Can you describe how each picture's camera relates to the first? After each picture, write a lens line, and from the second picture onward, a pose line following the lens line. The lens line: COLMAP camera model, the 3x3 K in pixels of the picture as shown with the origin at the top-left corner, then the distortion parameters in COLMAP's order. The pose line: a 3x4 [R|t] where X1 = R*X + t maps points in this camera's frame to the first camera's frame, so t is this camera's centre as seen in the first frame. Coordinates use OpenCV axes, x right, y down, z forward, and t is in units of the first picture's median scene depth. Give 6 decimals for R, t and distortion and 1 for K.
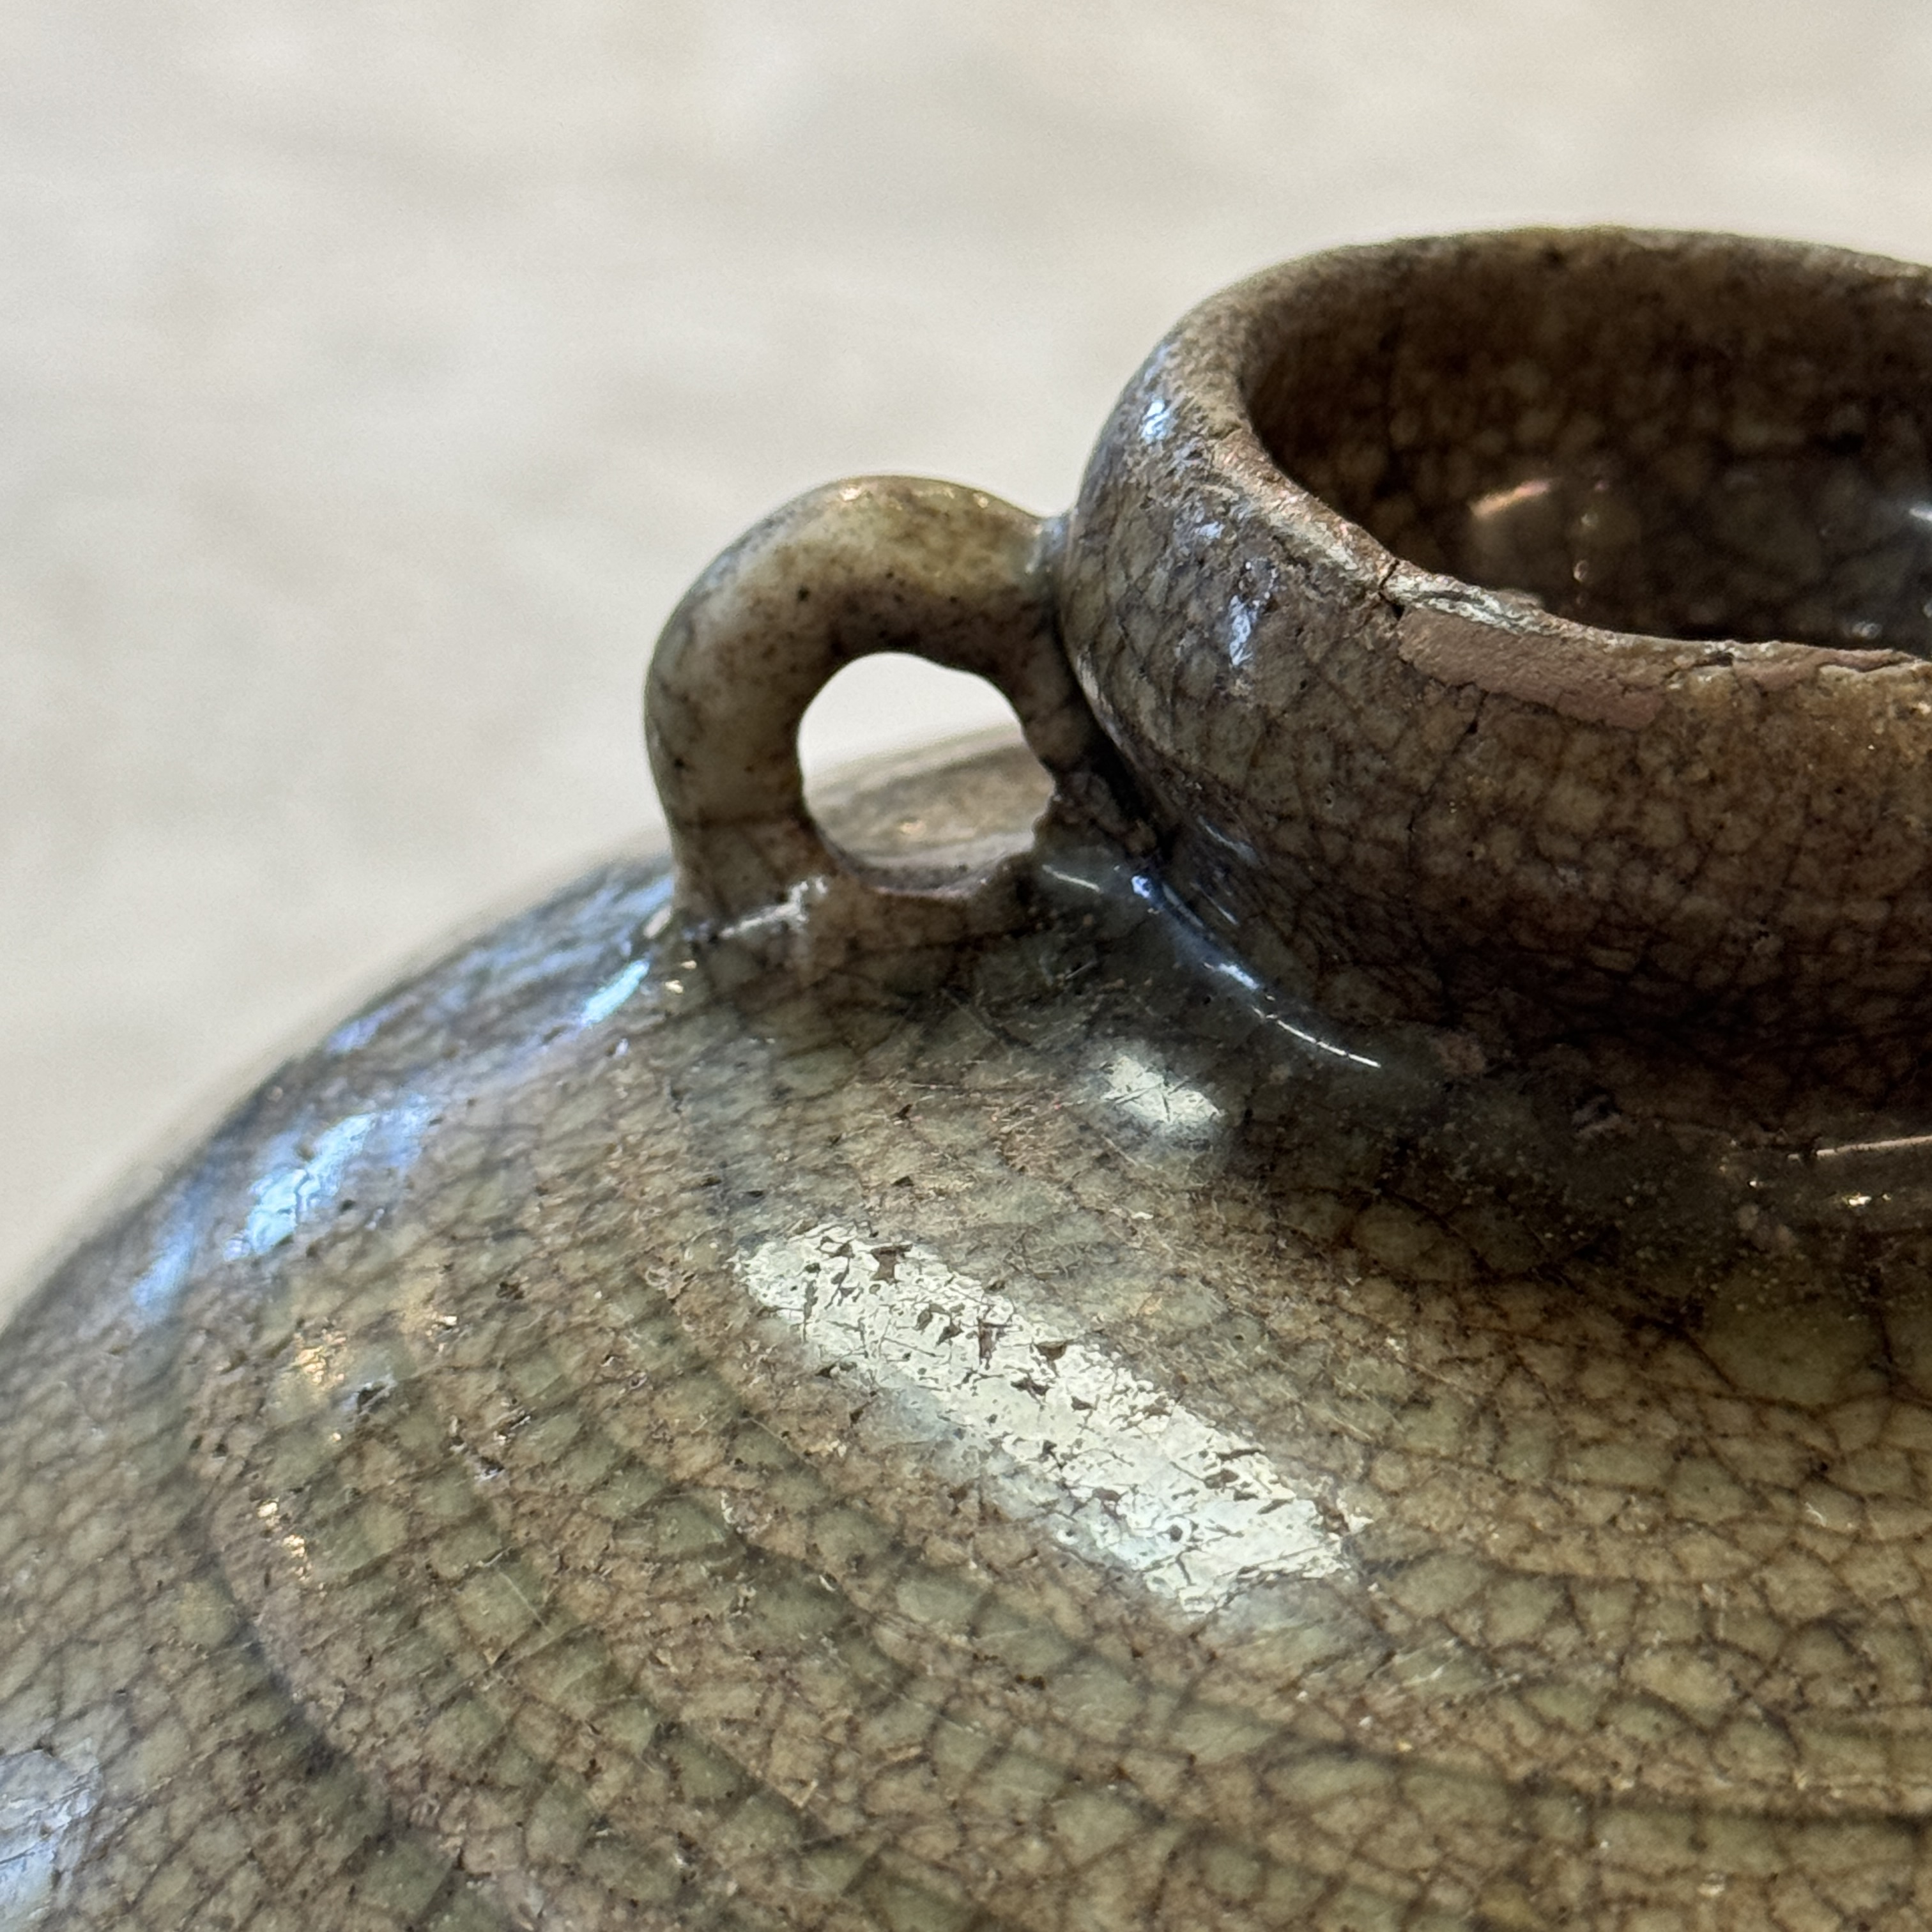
lens RADIAL K [[5962.7, 0, 965.8], [0, 5962.7, 968.4], [0, 0, 1]] dist [0.142252, 0.000000]
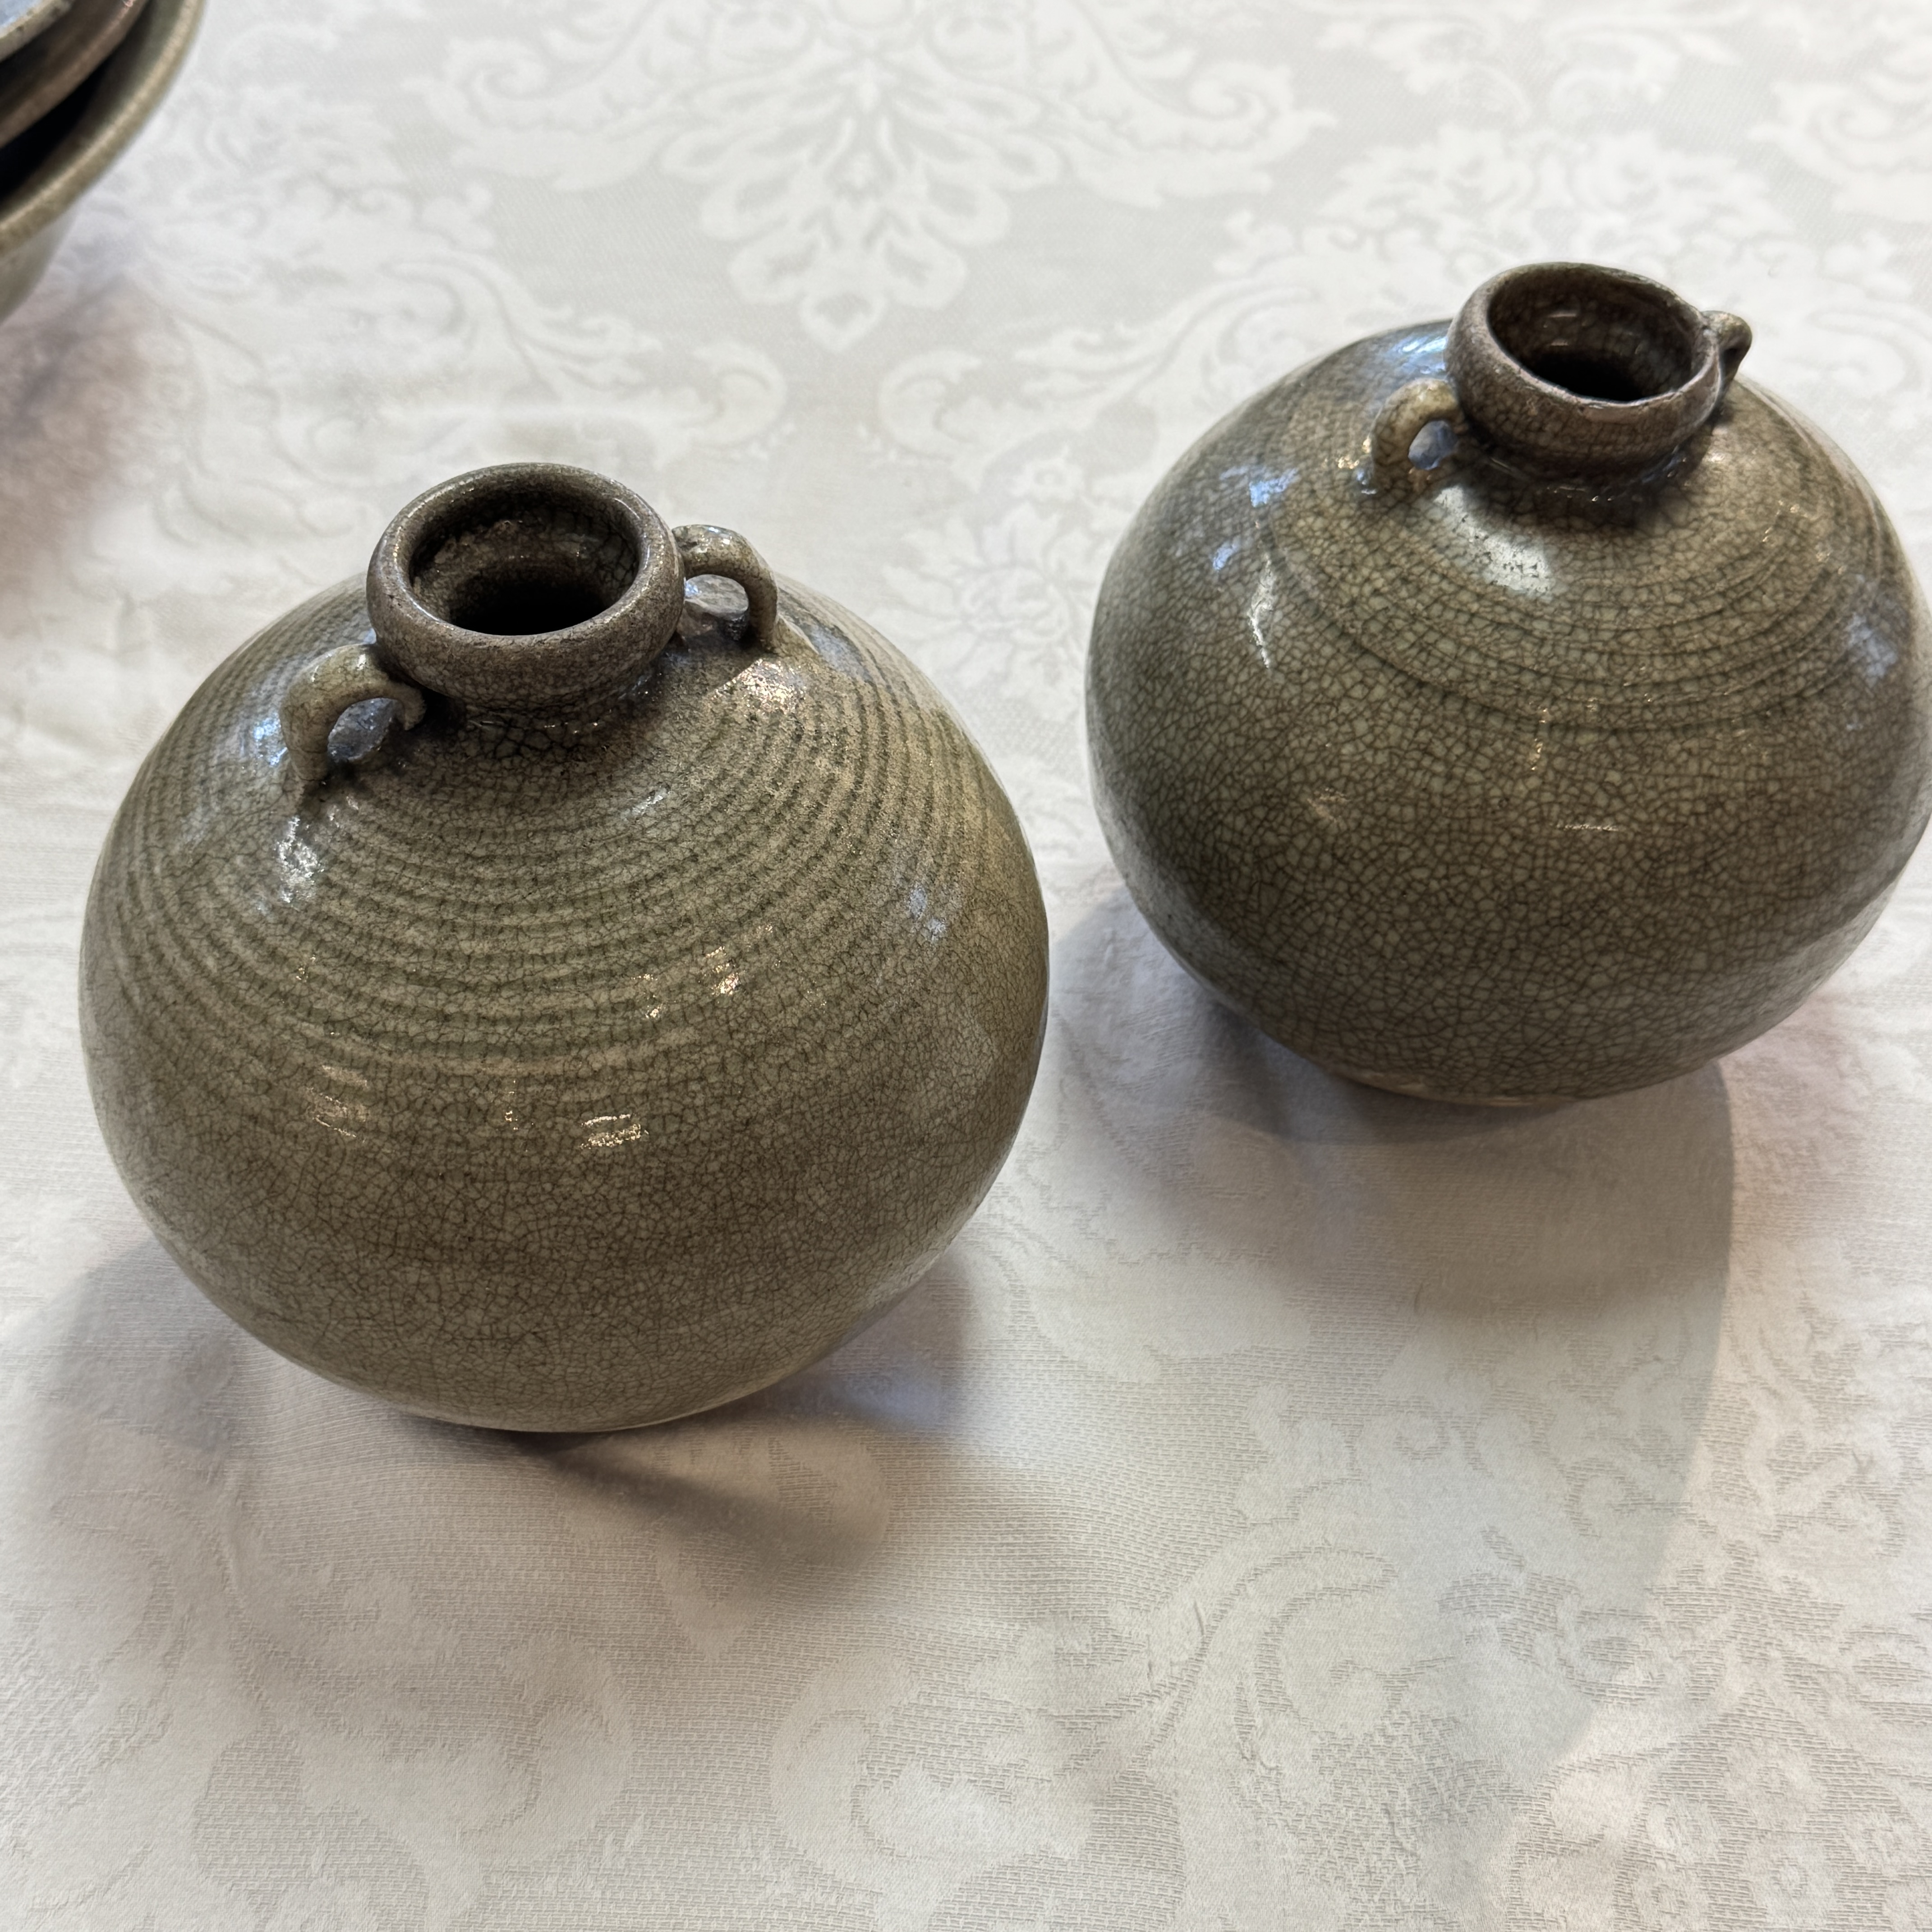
lens RADIAL K [[2978.8, 0, 938.6], [0, 2978.8, 1007.2], [0, 0, 1]] dist [0.170045, 0.000000]
pose [[0.896800, -0.329574, 0.295180, -1.360955], [0.188731, 0.888387, 0.418508, -0.795164], [-0.400164, -0.319608, 0.858906, -1.161861]]
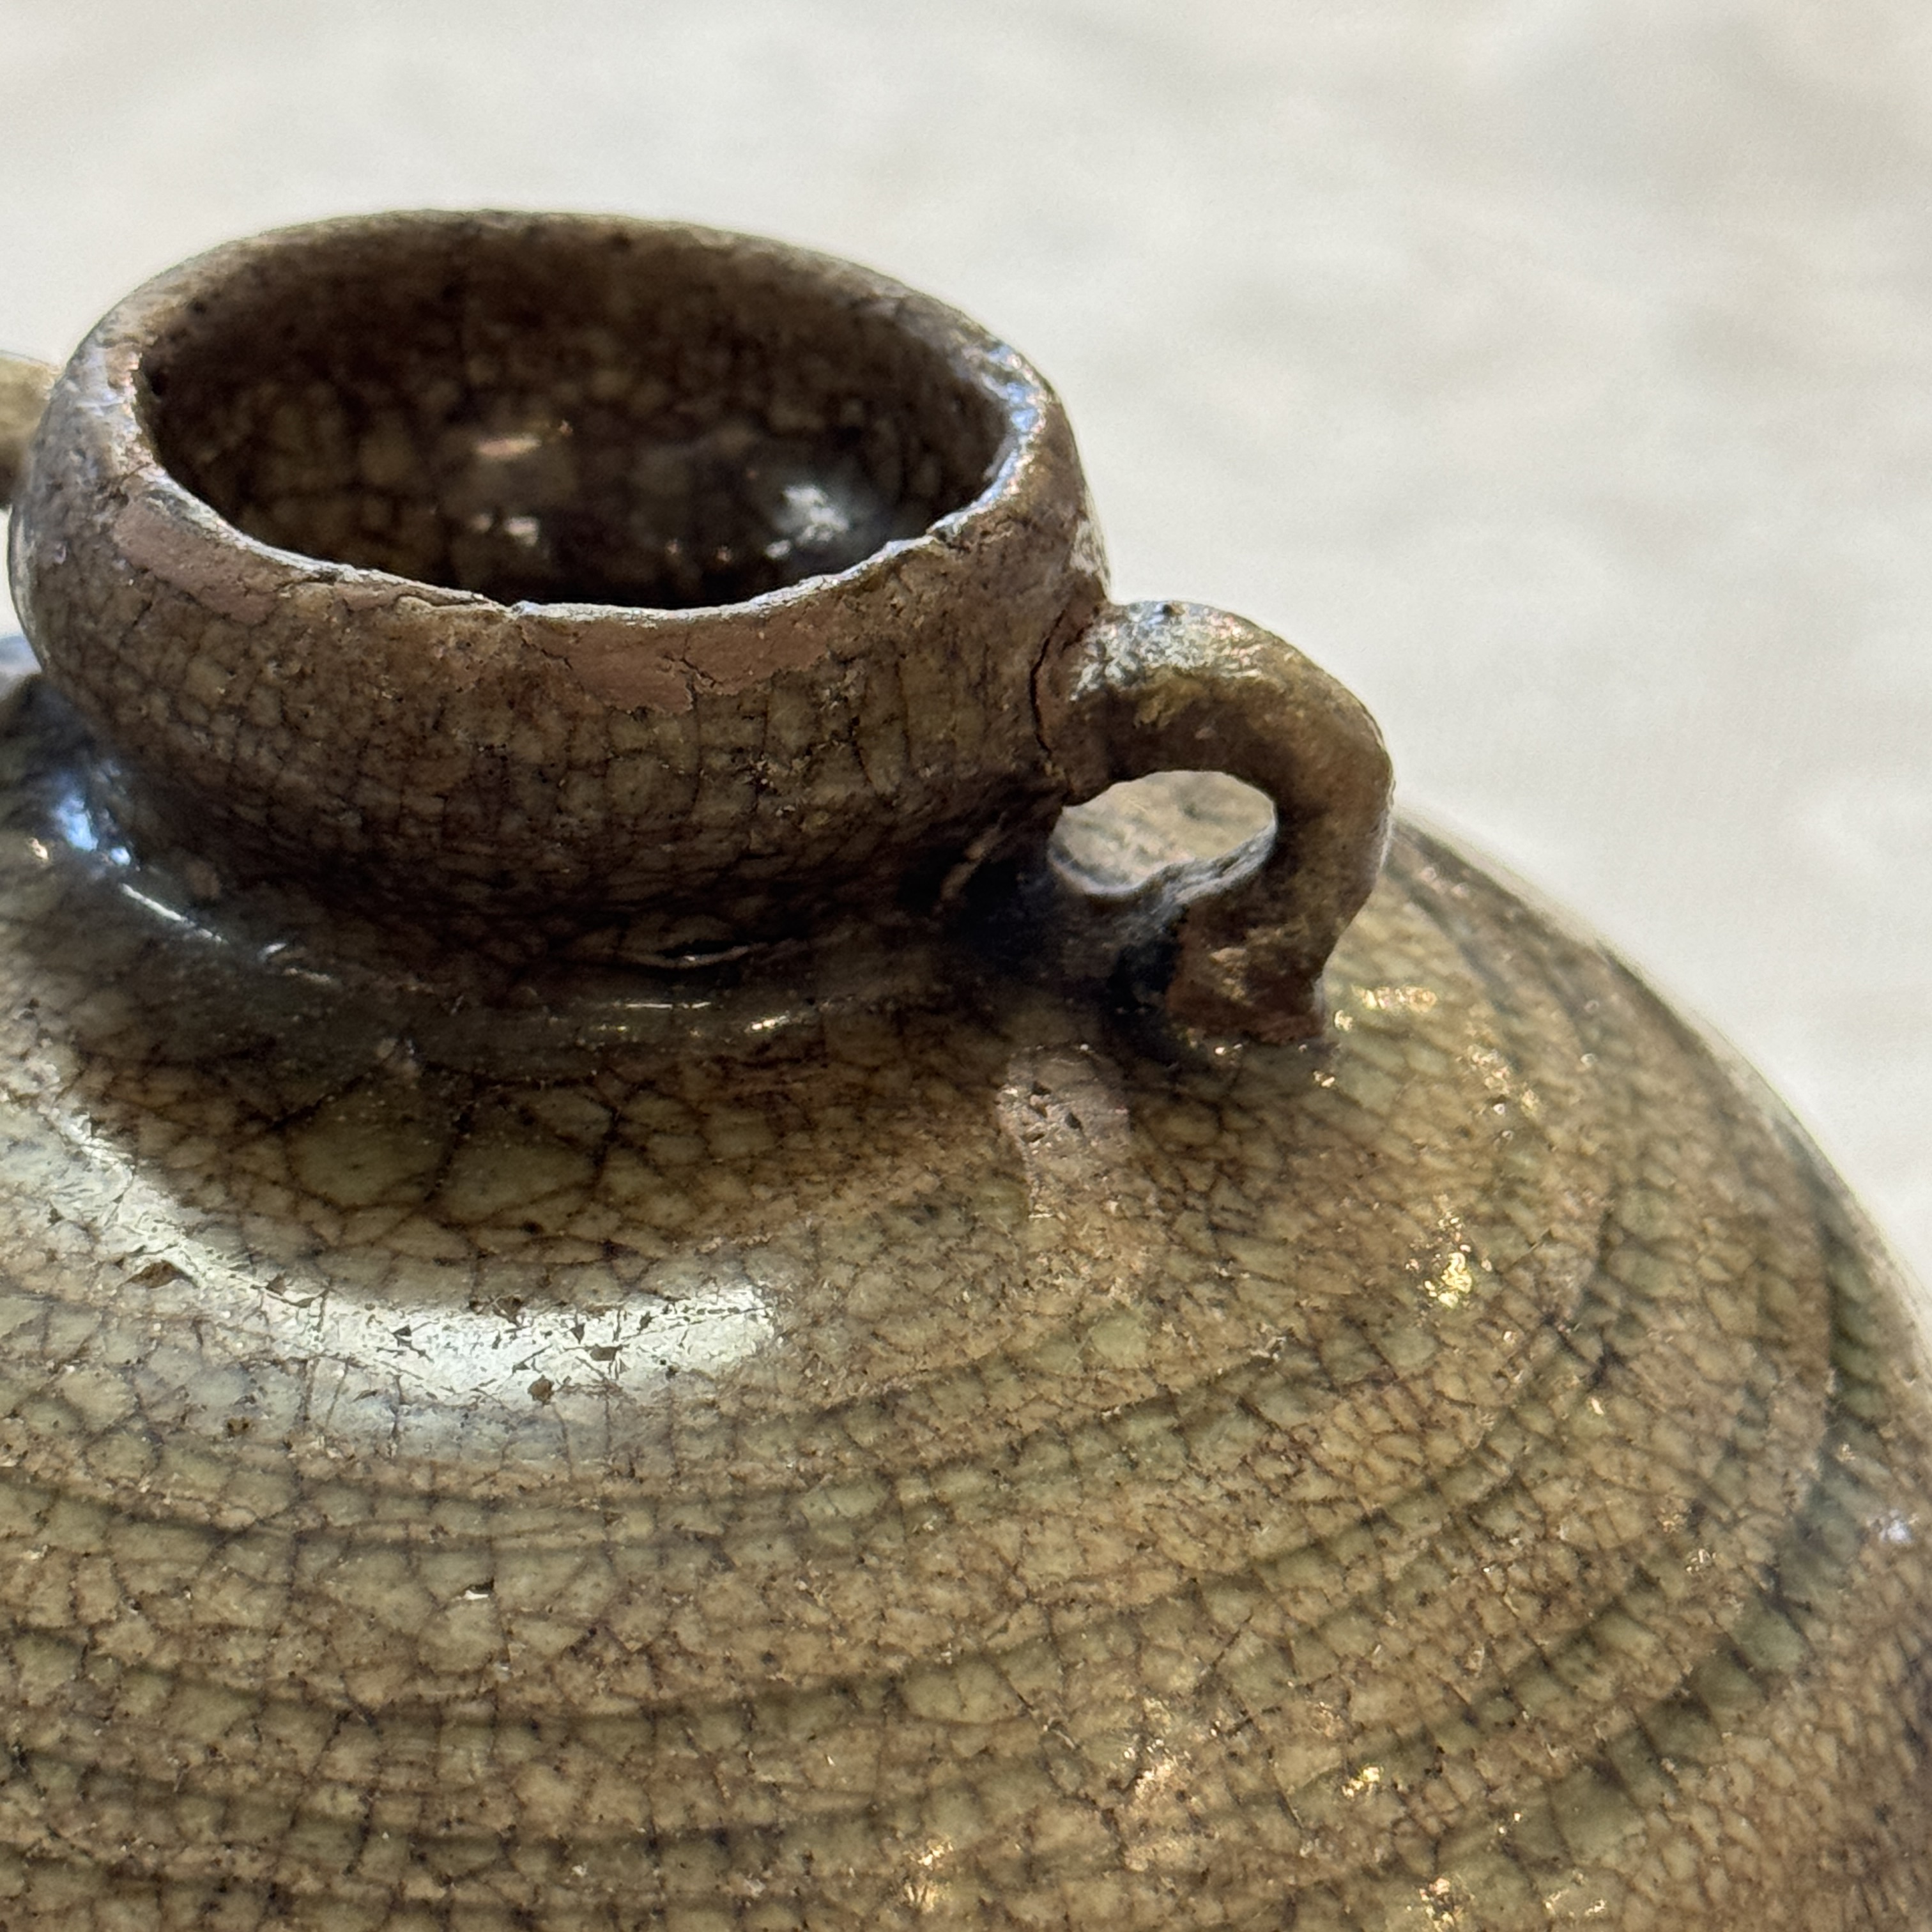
lens RADIAL K [[5962.7, 0, 965.6], [0, 5962.7, 965.3], [0, 0, 1]] dist [0.142252, 0.000000]
pose [[0.953142, 0.157666, -0.258190, 0.571152], [-0.152403, 0.987492, 0.040404, -0.042738], [0.261331, 0.000838, 0.965249, -0.132698]]
